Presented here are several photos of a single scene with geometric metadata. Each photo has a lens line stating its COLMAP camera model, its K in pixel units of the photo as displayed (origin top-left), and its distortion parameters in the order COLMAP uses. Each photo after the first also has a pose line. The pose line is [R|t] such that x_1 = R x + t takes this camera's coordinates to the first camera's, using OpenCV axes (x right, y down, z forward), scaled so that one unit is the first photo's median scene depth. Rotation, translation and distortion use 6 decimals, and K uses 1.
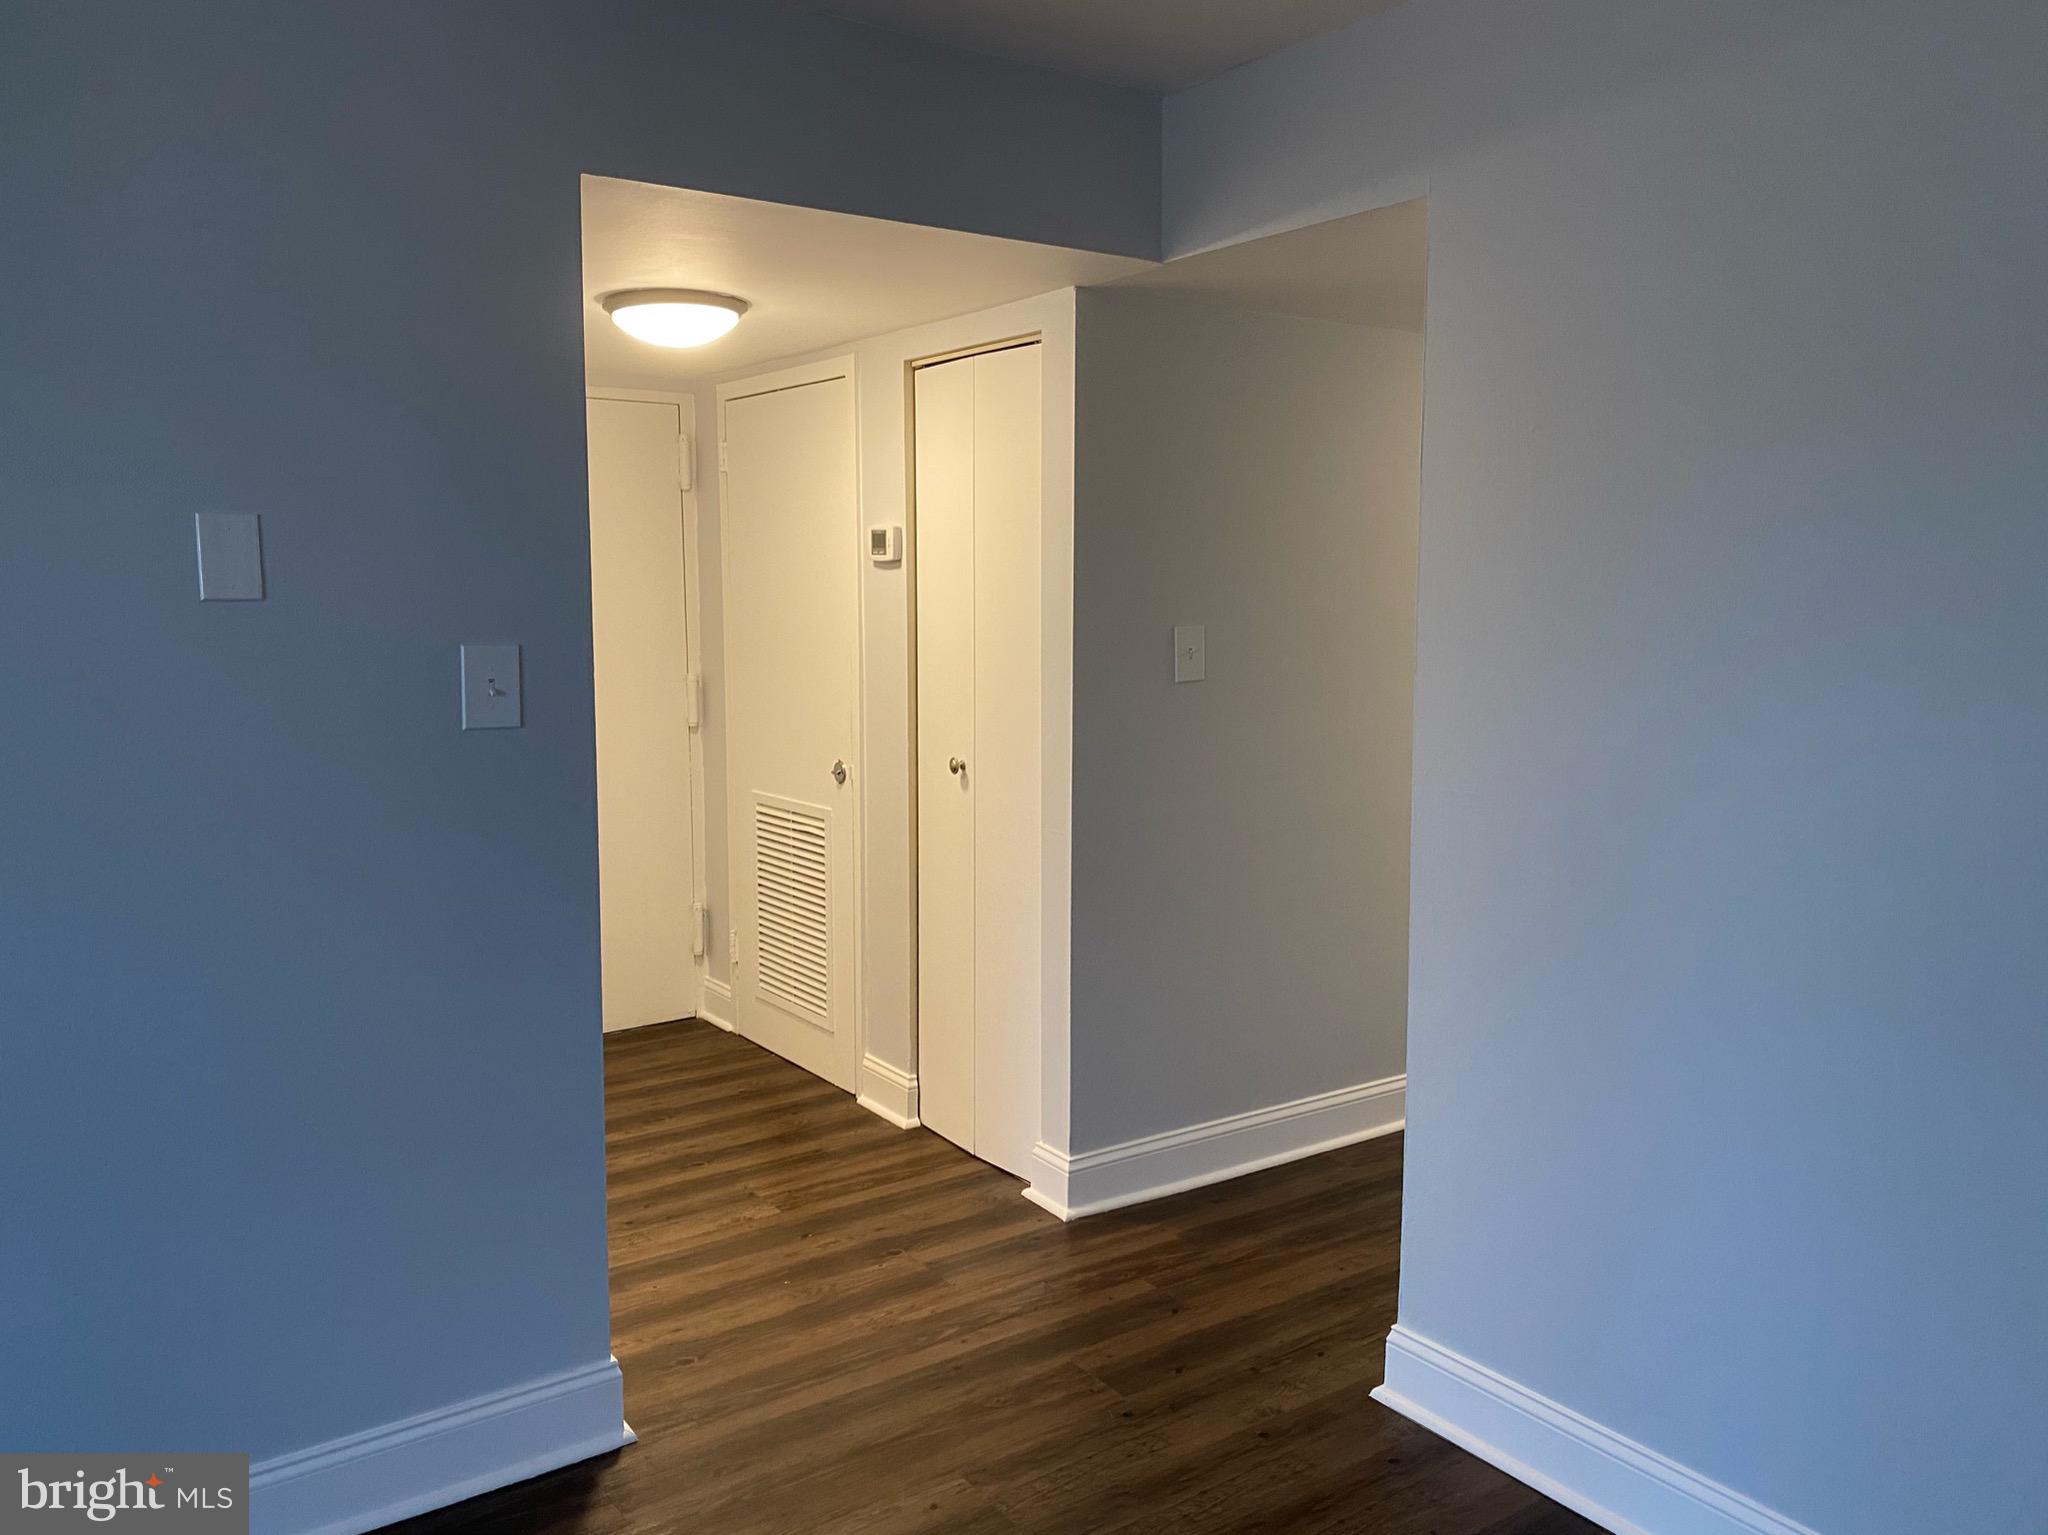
lens RADIAL K [[1583.9, 0, 1024.7], [0, 1583.9, 770.1], [0, 0, 1]] dist [0.039308, -0.051511]
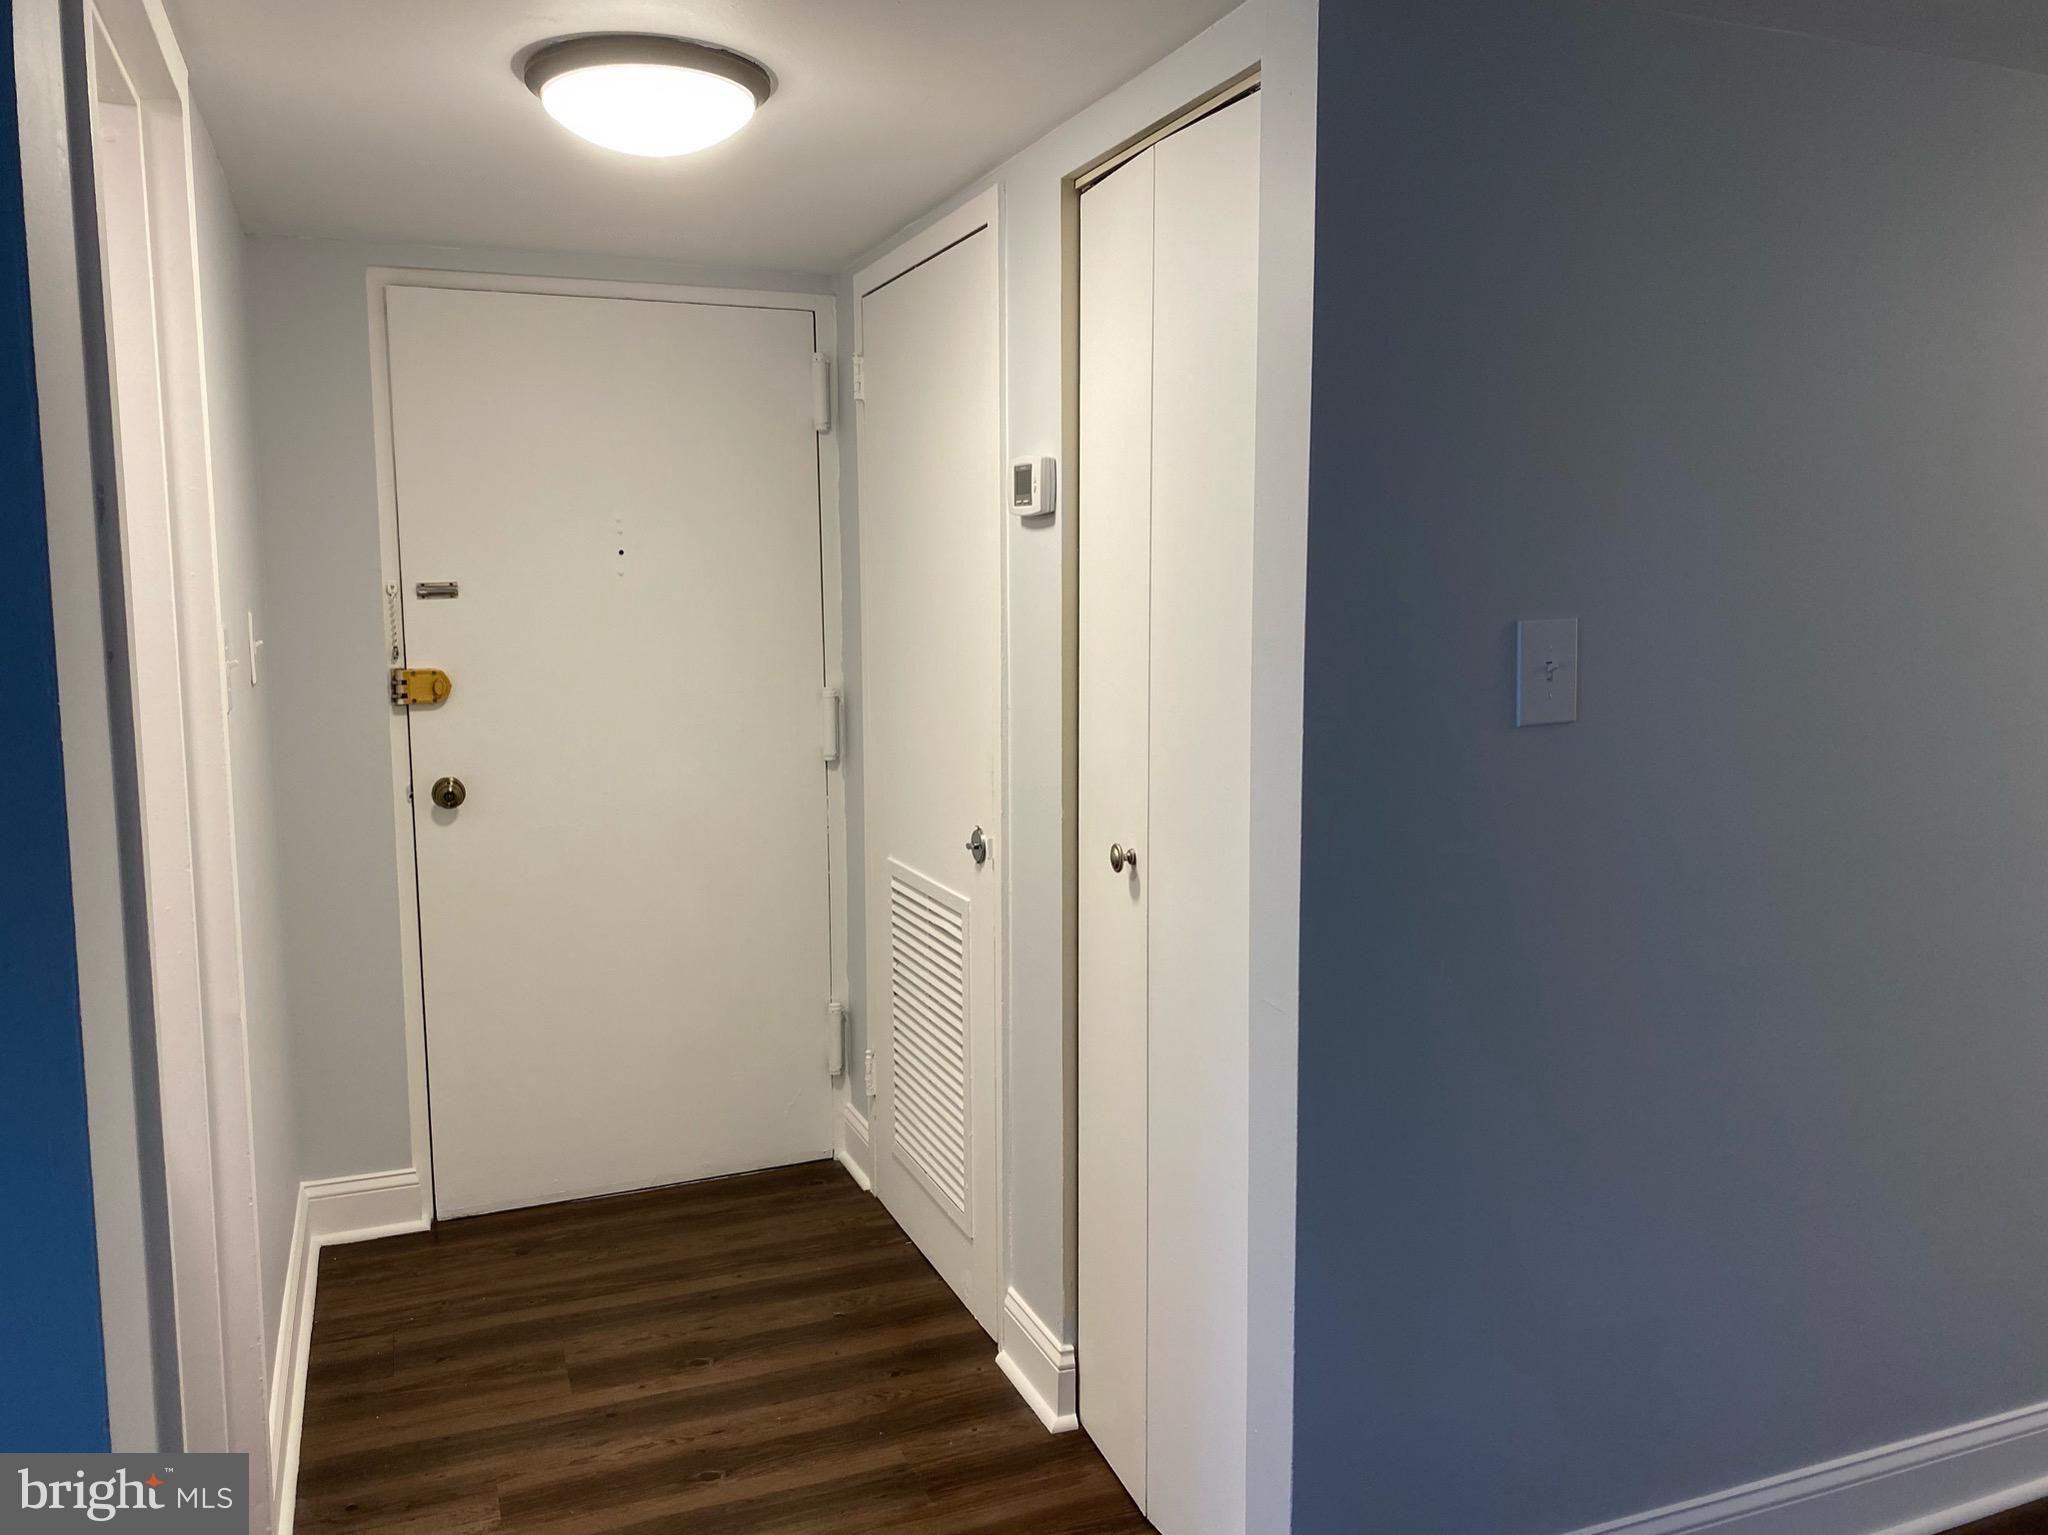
lens RADIAL K [[1583.9, 0, 1005.5], [0, 1583.9, 756.1], [0, 0, 1]] dist [0.039308, -0.051511]
pose [[0.969866, 0.019885, -0.242827, 0.052009], [-0.021216, 0.999771, -0.002865, -0.035093], [0.242714, 0.007931, 0.970065, 0.390319]]
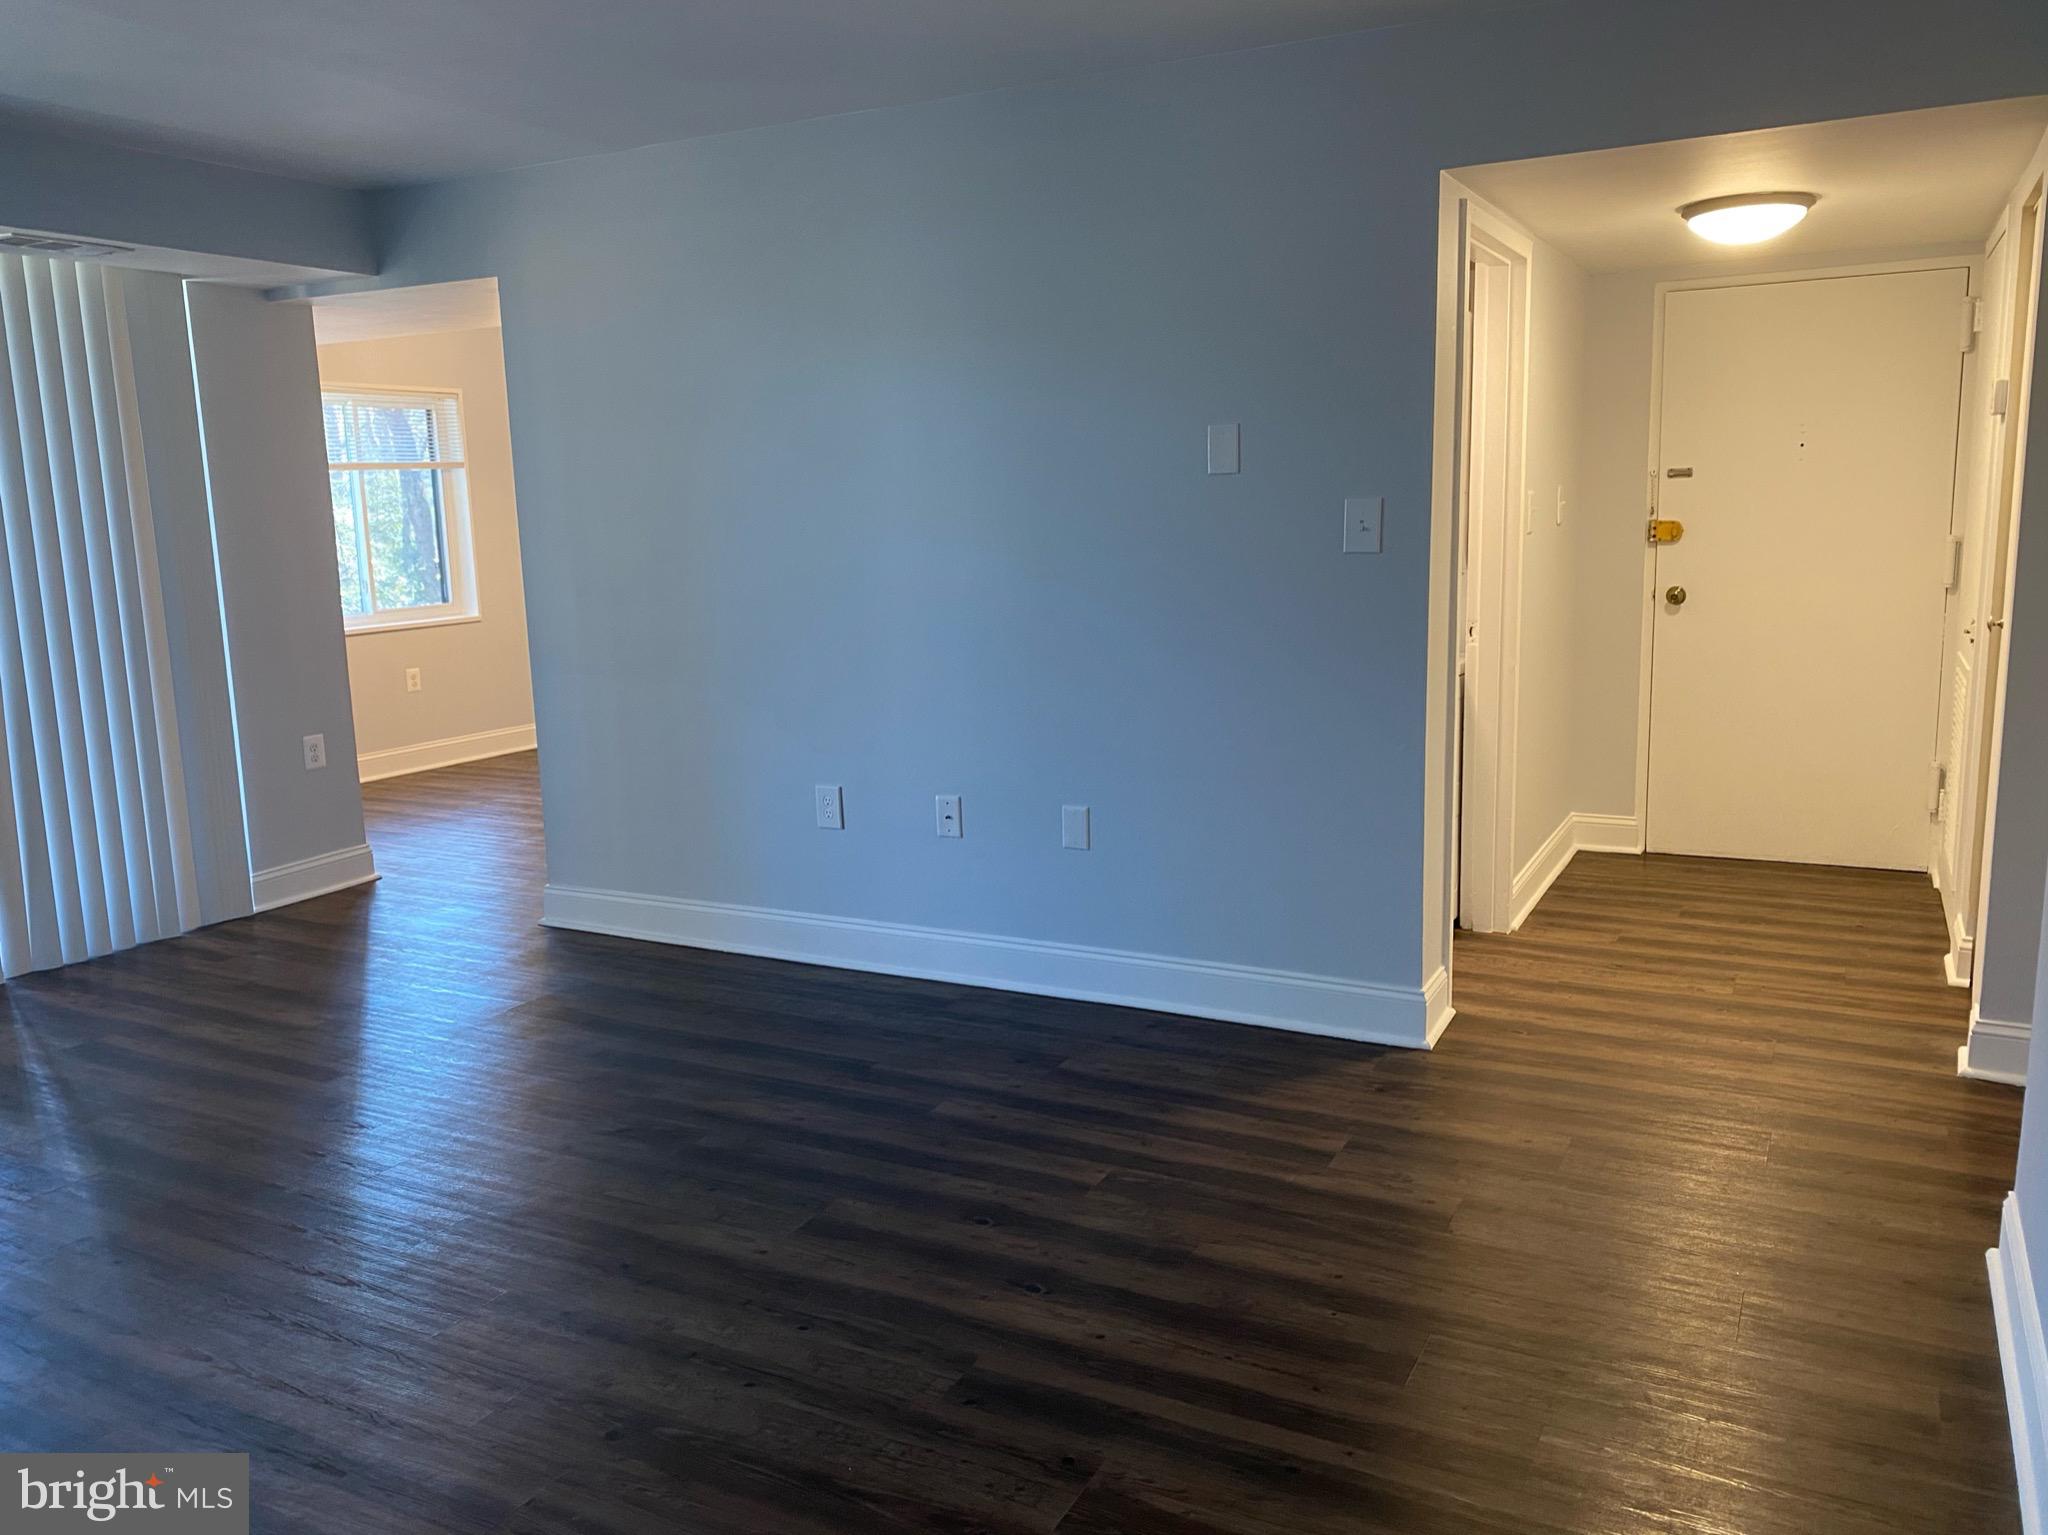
lens RADIAL K [[1583.9, 0, 973.9], [0, 1583.9, 748.2], [0, 0, 1]] dist [0.039308, -0.051511]
pose [[0.425938, 0.136191, -0.894443, 0.550428], [-0.080676, 0.990385, 0.112381, 0.011258], [0.901148, 0.024293, 0.432830, -0.010066]]
